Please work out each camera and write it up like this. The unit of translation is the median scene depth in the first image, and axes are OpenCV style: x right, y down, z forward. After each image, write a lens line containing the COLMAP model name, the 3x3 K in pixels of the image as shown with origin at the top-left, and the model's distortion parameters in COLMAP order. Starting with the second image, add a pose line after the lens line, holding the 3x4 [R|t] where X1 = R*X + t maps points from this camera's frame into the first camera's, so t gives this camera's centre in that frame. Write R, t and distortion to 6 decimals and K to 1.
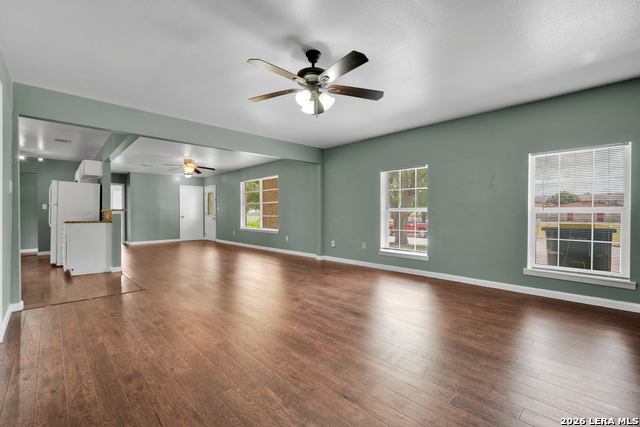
lens RADIAL K [[274.9, 0, 320.9], [0, 274.9, 213.8], [0, 0, 1]] dist [0.001432, 0.000231]
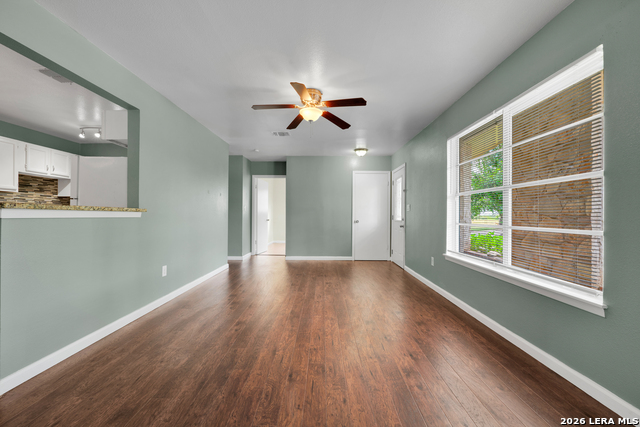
lens RADIAL K [[274.9, 0, 320.6], [0, 274.9, 214.4], [0, 0, 1]] dist [0.001432, 0.000231]
pose [[0.699698, 0.008755, -0.714385, -0.126840], [-0.010952, 0.999939, 0.001528, -0.005192], [0.714355, 0.006754, 0.699751, 0.556453]]
